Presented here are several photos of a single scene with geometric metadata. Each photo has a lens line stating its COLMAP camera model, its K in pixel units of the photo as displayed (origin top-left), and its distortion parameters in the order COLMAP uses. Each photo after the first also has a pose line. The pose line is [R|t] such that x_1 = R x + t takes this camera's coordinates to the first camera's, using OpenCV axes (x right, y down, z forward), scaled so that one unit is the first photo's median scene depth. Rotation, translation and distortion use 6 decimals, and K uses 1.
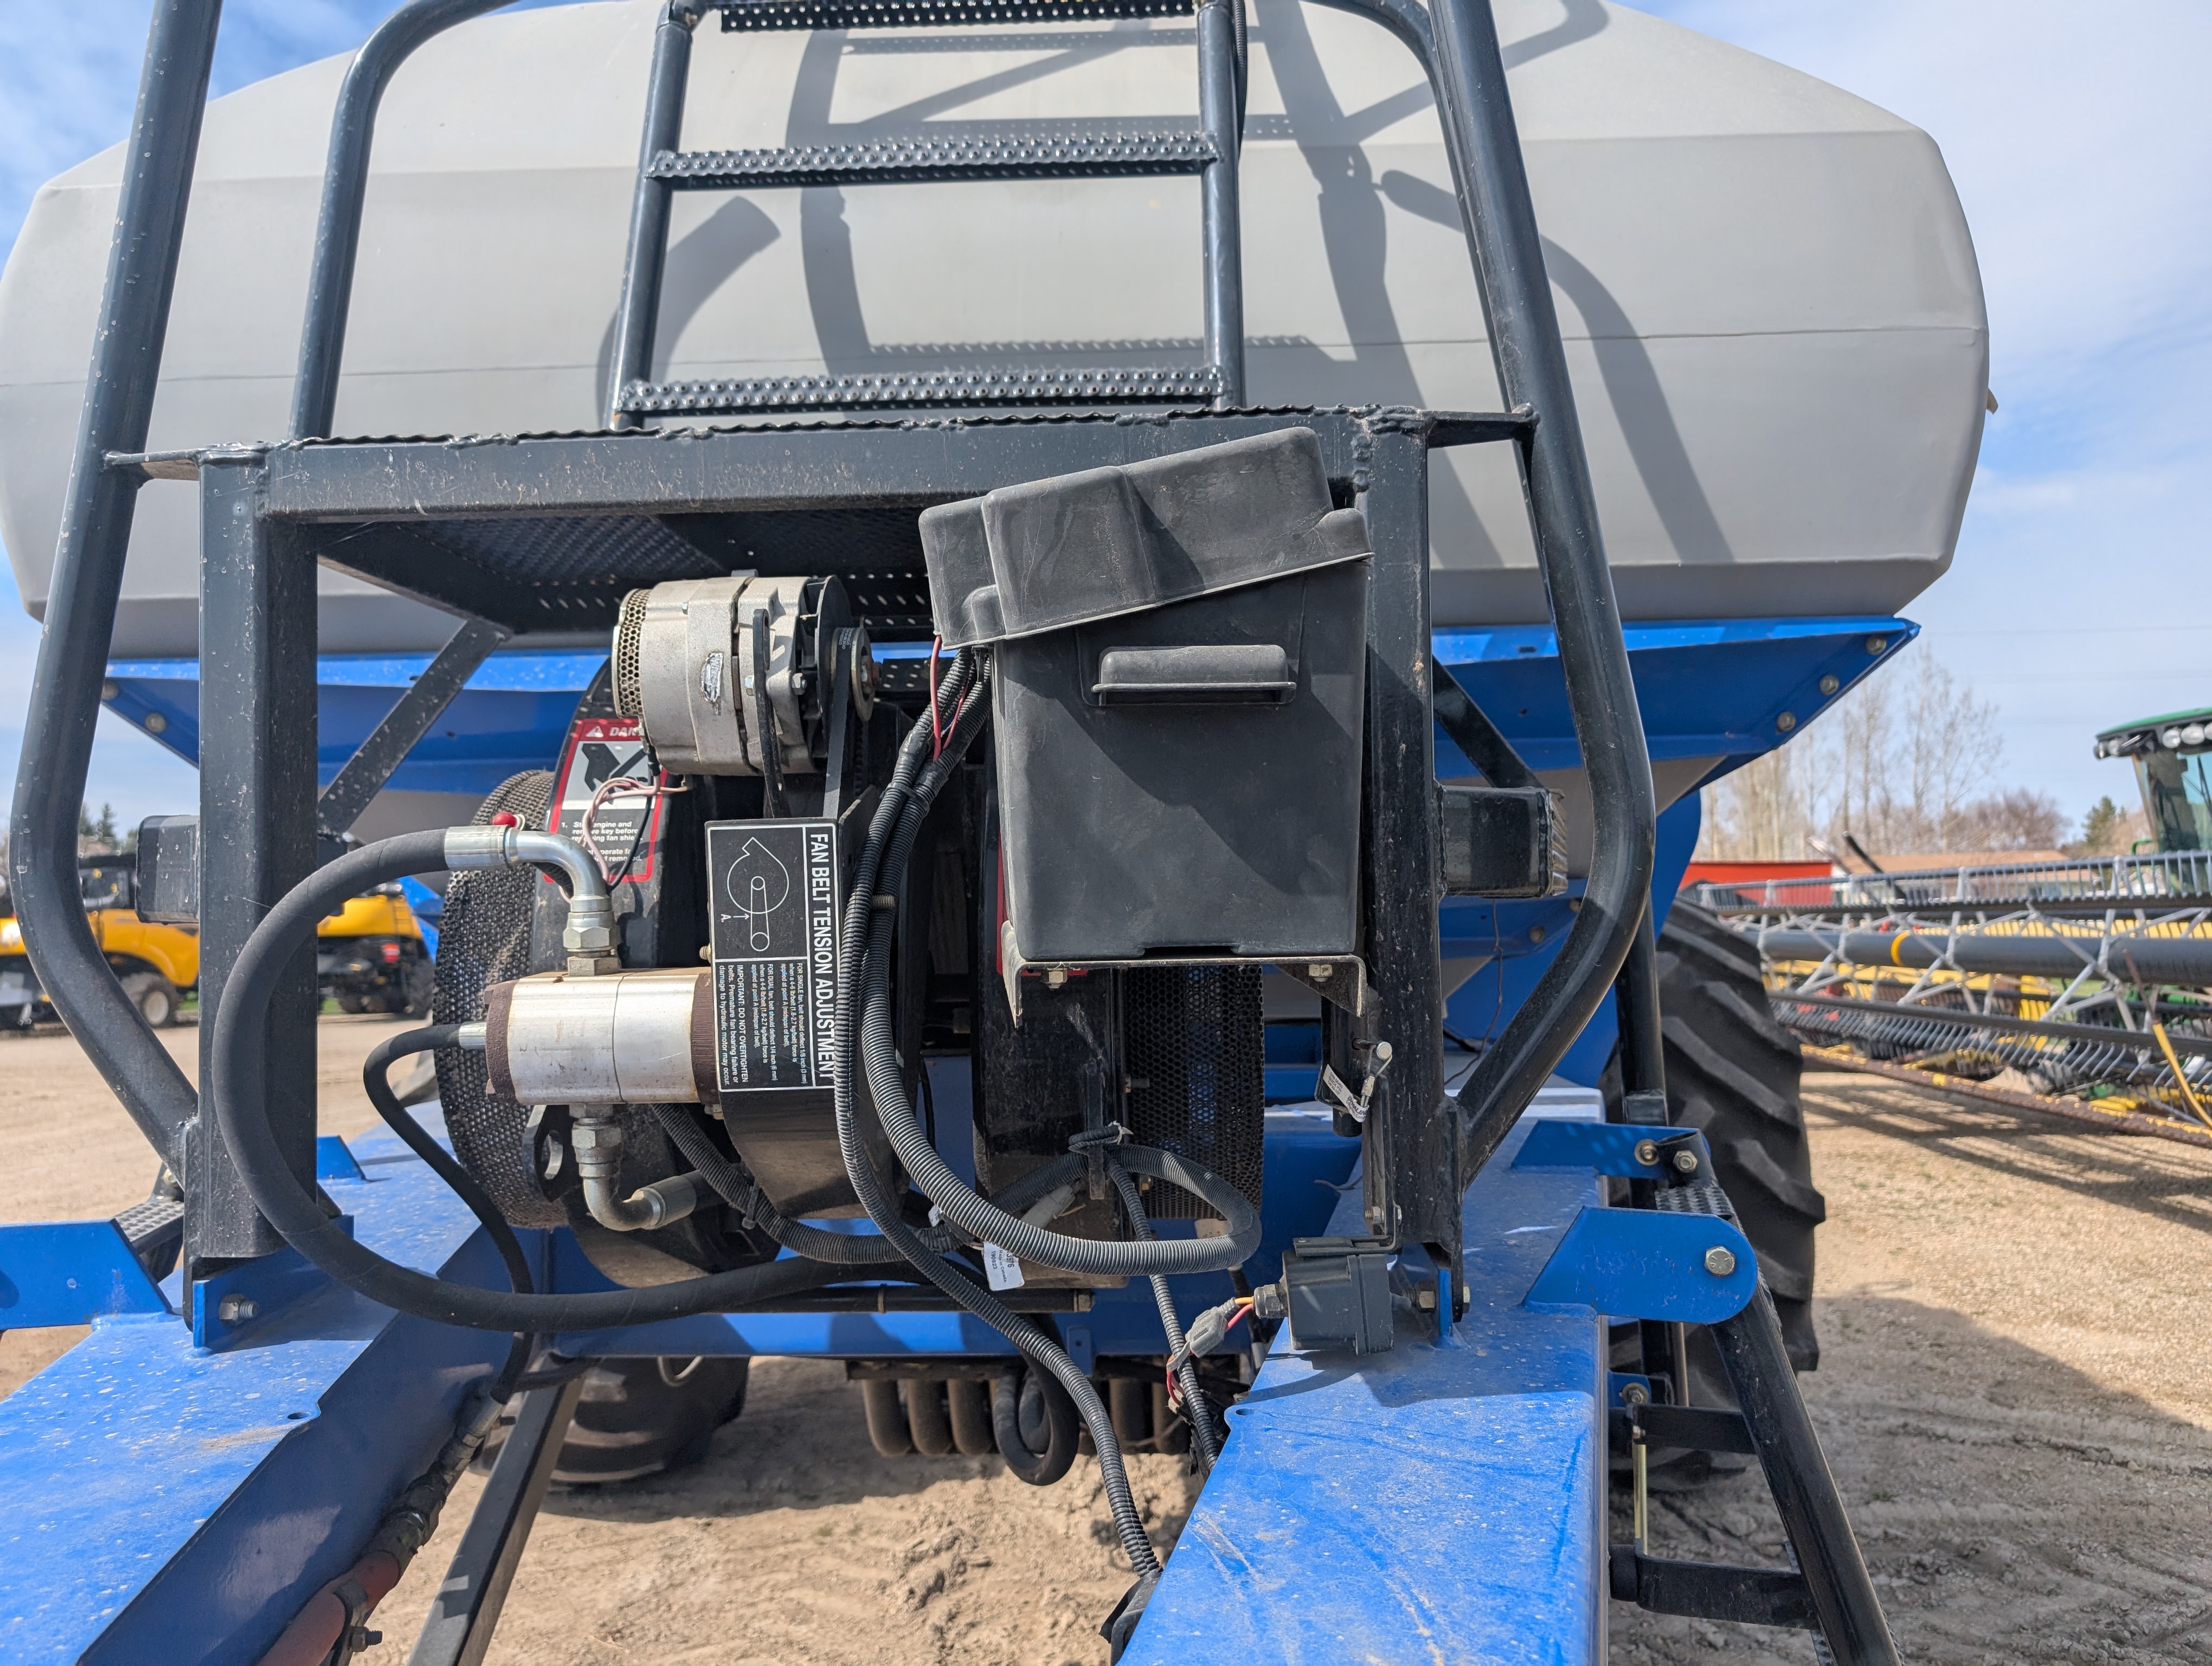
lens RADIAL K [[1585.2, 0, 1111.6], [0, 1585.2, 816.2], [0, 0, 1]] dist [0.023648, -0.020873]
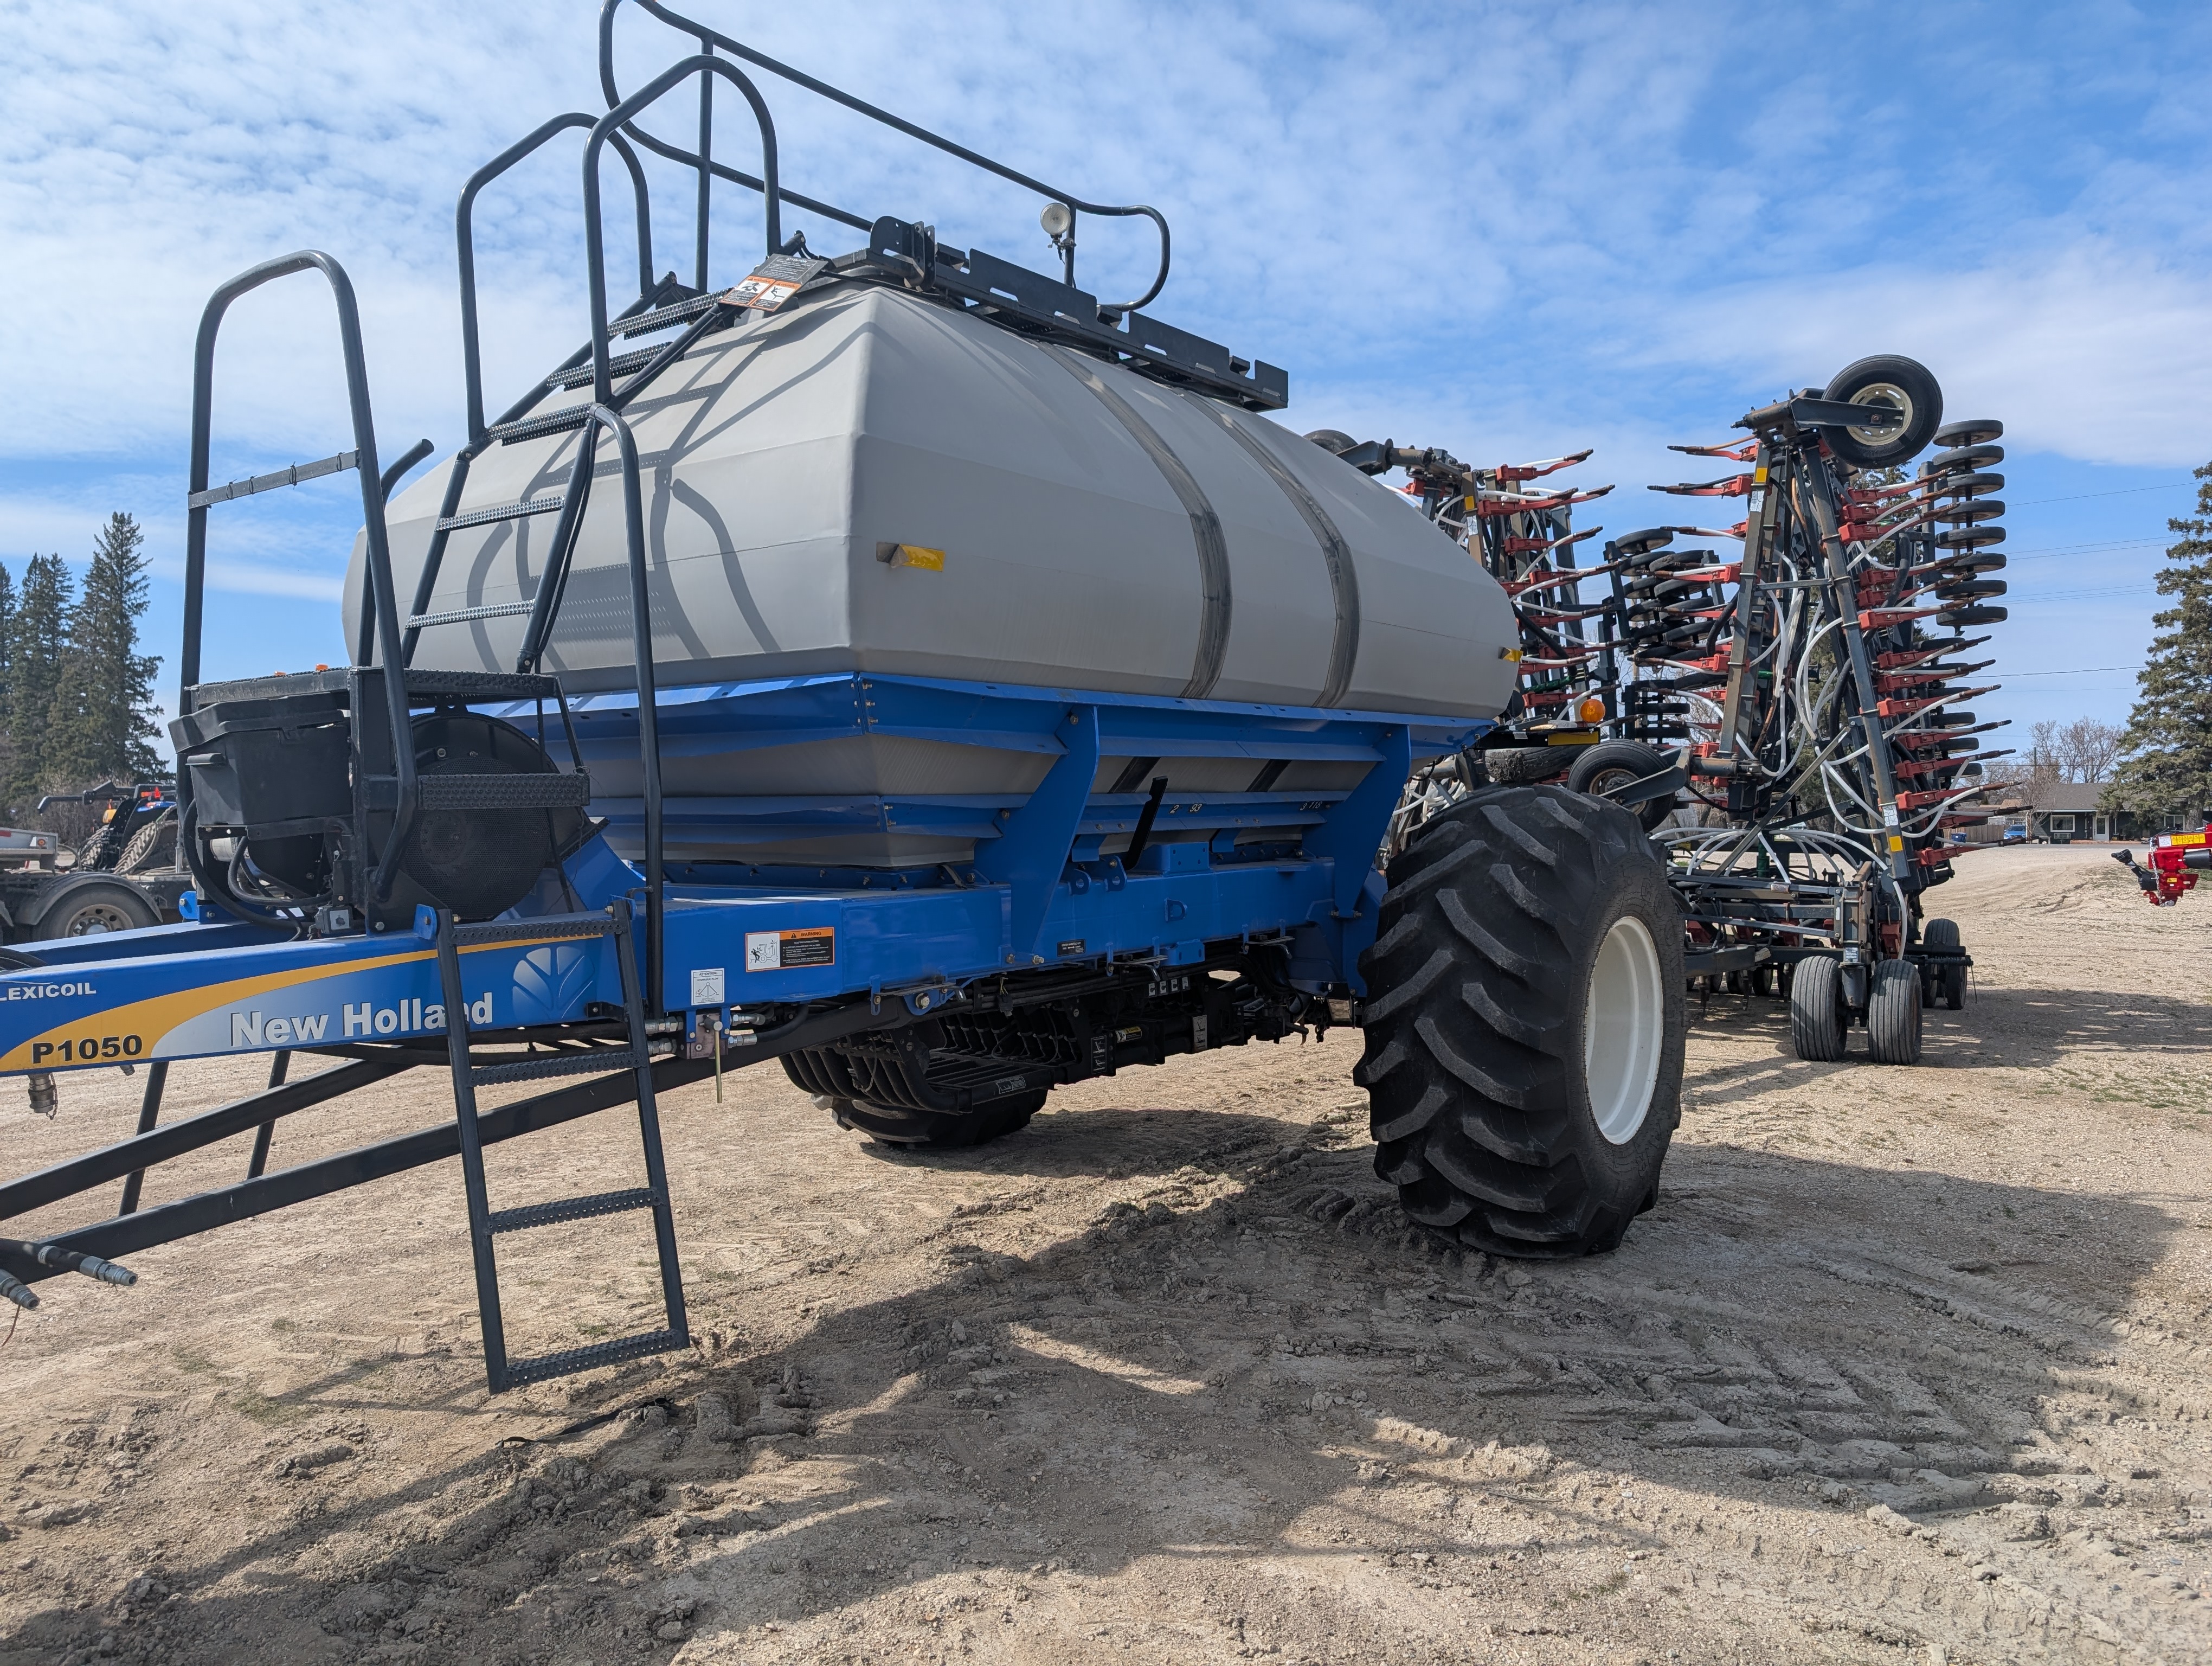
lens RADIAL K [[1585.2, 0, 1111.6], [0, 1585.2, 816.2], [0, 0, 1]] dist [0.023648, -0.020873]
pose [[0.823116, 0.014561, -0.567686, 0.838425], [0.029620, 0.997210, 0.068526, -0.029874], [0.567100, -0.073219, 0.820388, -0.218414]]
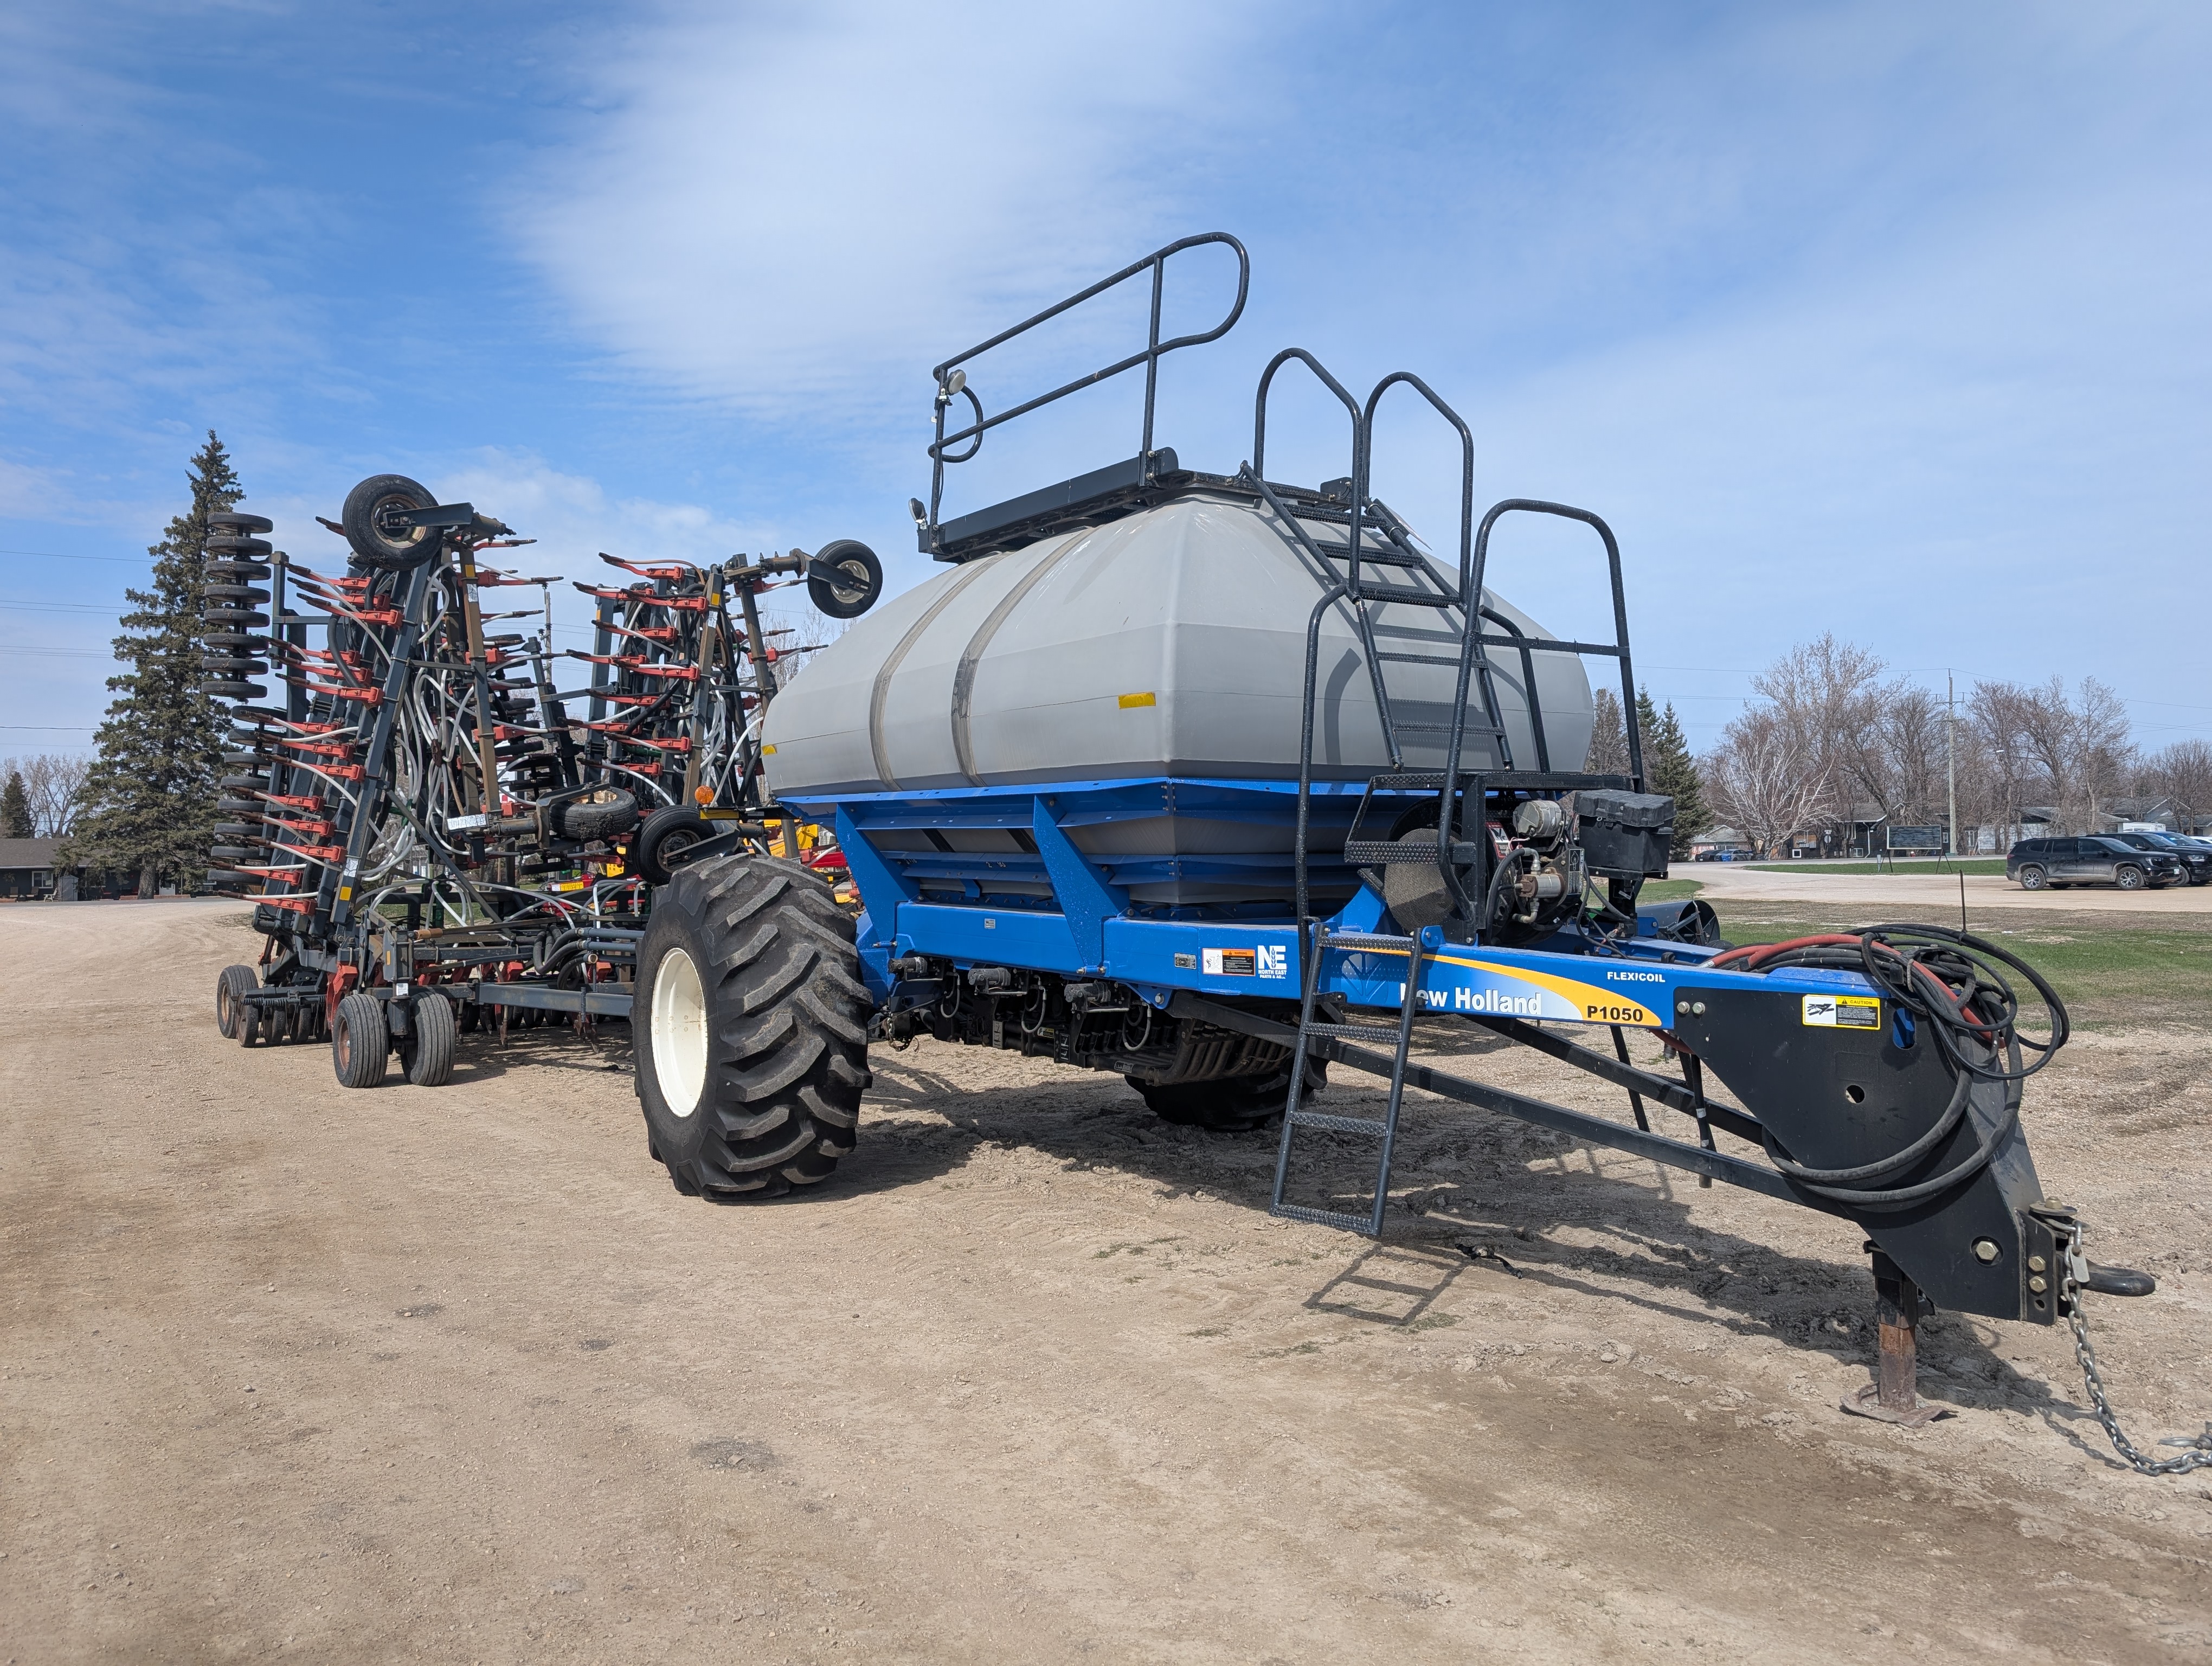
lens RADIAL K [[1585.2, 0, 1111.6], [0, 1585.2, 816.2], [0, 0, 1]] dist [0.023648, -0.020873]
pose [[0.803236, 0.019943, 0.595326, -1.147276], [-0.042504, 0.998811, 0.023888, -0.043415], [-0.594142, -0.044492, 0.803129, -0.602733]]
